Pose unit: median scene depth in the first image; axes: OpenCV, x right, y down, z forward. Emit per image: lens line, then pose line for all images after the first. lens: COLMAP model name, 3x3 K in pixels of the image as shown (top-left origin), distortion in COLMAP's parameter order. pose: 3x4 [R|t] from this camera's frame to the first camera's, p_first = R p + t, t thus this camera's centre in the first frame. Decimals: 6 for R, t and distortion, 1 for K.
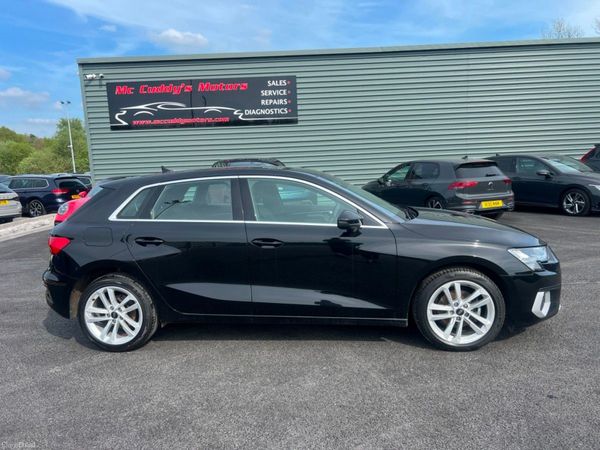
lens RADIAL K [[457.2, 0, 300.3], [0, 457.2, 225.7], [0, 0, 1]] dist [0.045018, -0.057467]
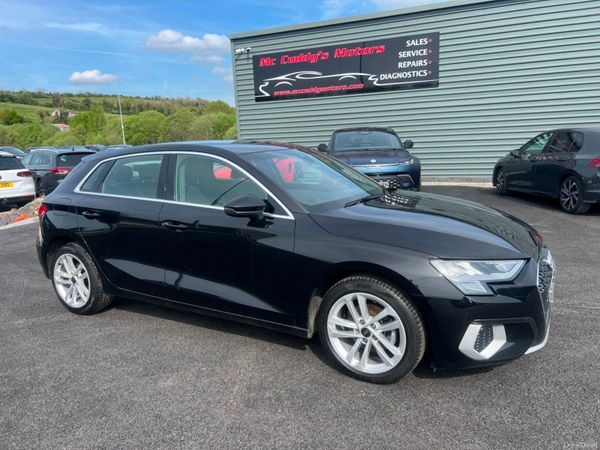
lens RADIAL K [[457.2, 0, 300.2], [0, 457.2, 226.2], [0, 0, 1]] dist [0.045018, -0.057467]
pose [[0.914155, 0.077931, -0.397804, 0.128268], [-0.049859, 0.995511, 0.080449, -0.011654], [0.402288, -0.053708, 0.913937, 0.059878]]
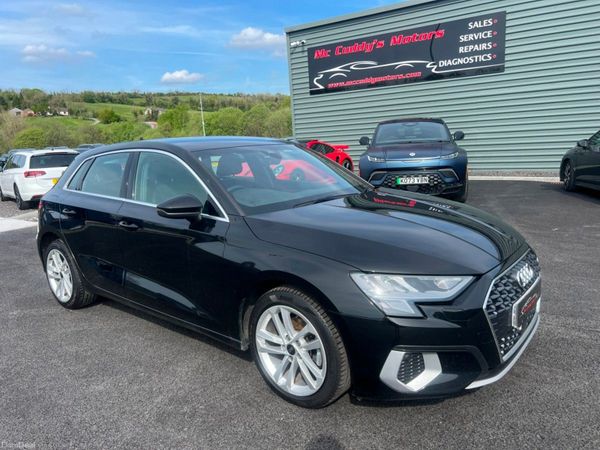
lens RADIAL K [[457.2, 0, 295.1], [0, 457.2, 225.5], [0, 0, 1]] dist [0.045018, -0.057467]
pose [[0.826189, 0.098655, -0.554688, 0.171660], [-0.049889, 0.993492, 0.102391, -0.017424], [0.561180, -0.056922, 0.825734, 0.103282]]
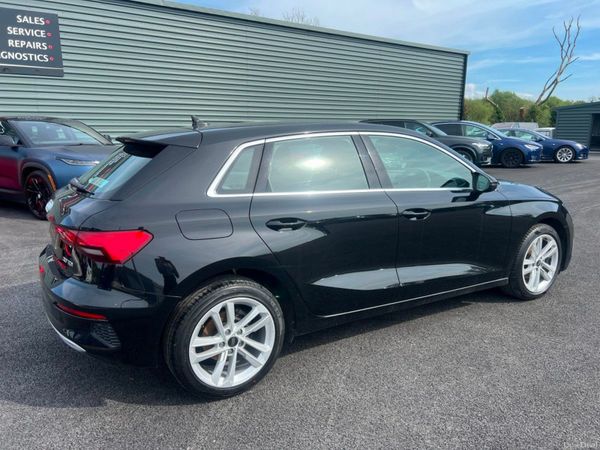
lens RADIAL K [[457.2, 0, 302.2], [0, 457.2, 225.1], [0, 0, 1]] dist [0.045018, -0.057467]
pose [[0.796141, -0.084326, 0.599207, -0.179242], [0.051646, 0.996098, 0.071560, -0.002938], [-0.602903, -0.026026, 0.797390, 0.109465]]
